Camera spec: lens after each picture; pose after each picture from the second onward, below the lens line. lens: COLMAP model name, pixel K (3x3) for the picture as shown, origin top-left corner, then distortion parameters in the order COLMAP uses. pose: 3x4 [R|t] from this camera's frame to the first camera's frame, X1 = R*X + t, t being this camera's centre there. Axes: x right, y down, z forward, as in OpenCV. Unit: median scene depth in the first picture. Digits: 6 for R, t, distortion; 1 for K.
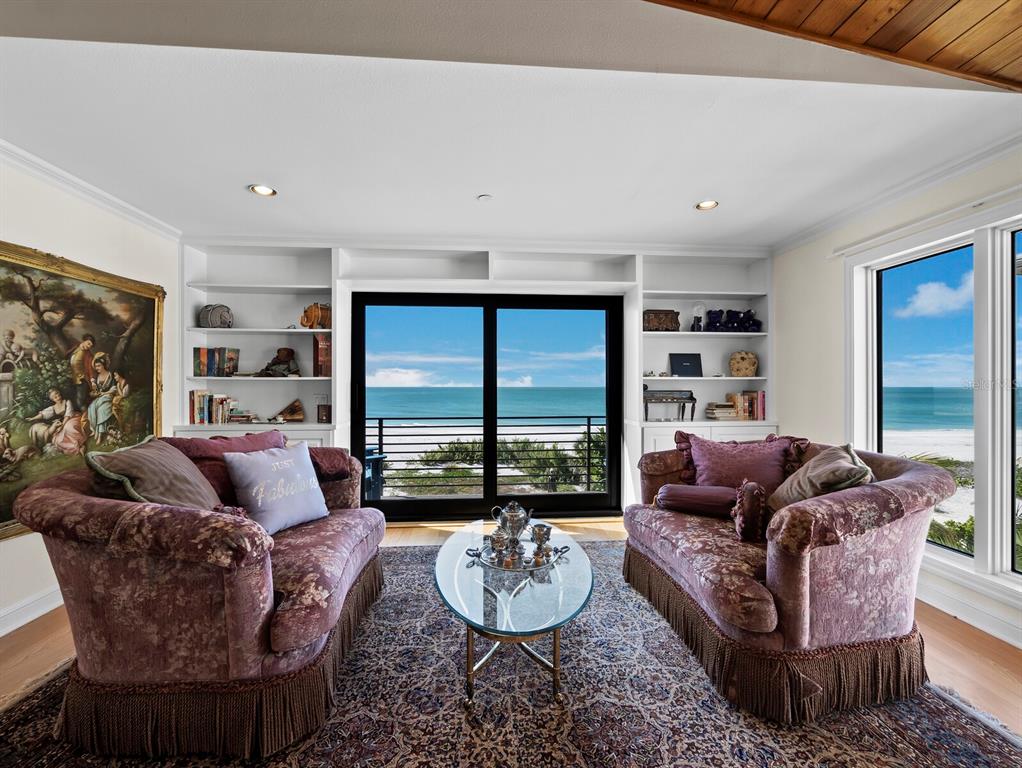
lens RADIAL K [[421.7, 0, 513.8], [0, 421.7, 384.6], [0, 0, 1]] dist [-0.000523, 0.000719]
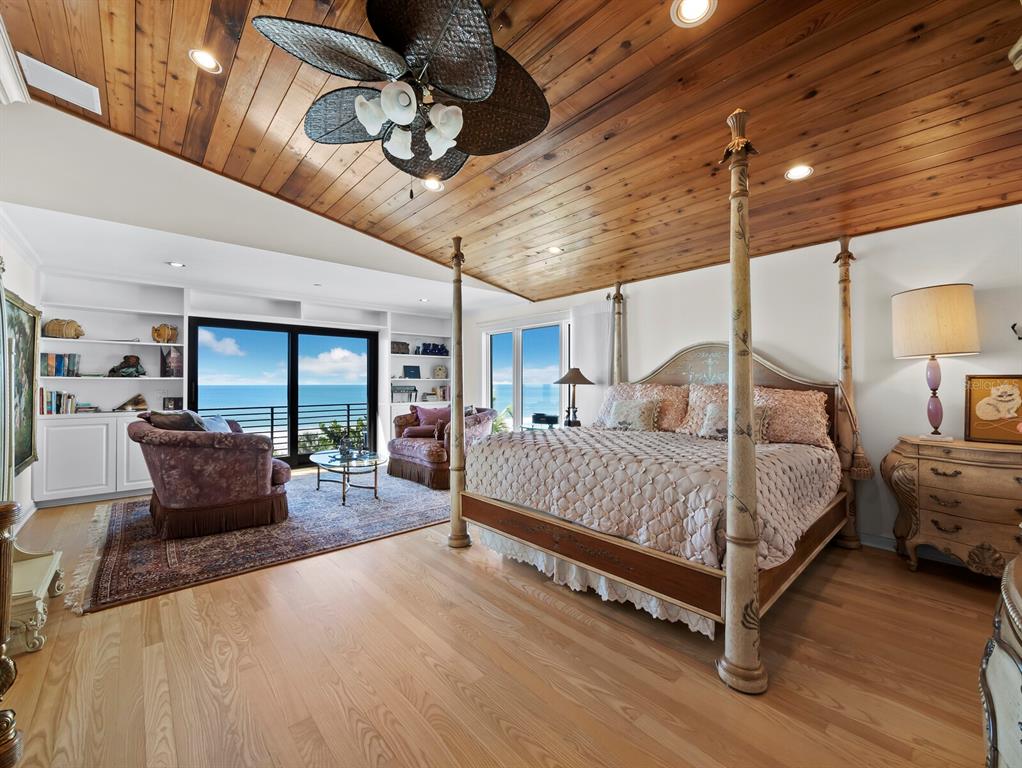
lens RADIAL K [[421.7, 0, 514.3], [0, 421.7, 379.8], [0, 0, 1]] dist [-0.000523, 0.000719]
pose [[0.789977, 0.003996, 0.613123, -0.402964], [0.000307, 0.999976, -0.006914, -0.000777], [-0.613136, 0.005650, 0.789957, -0.795716]]
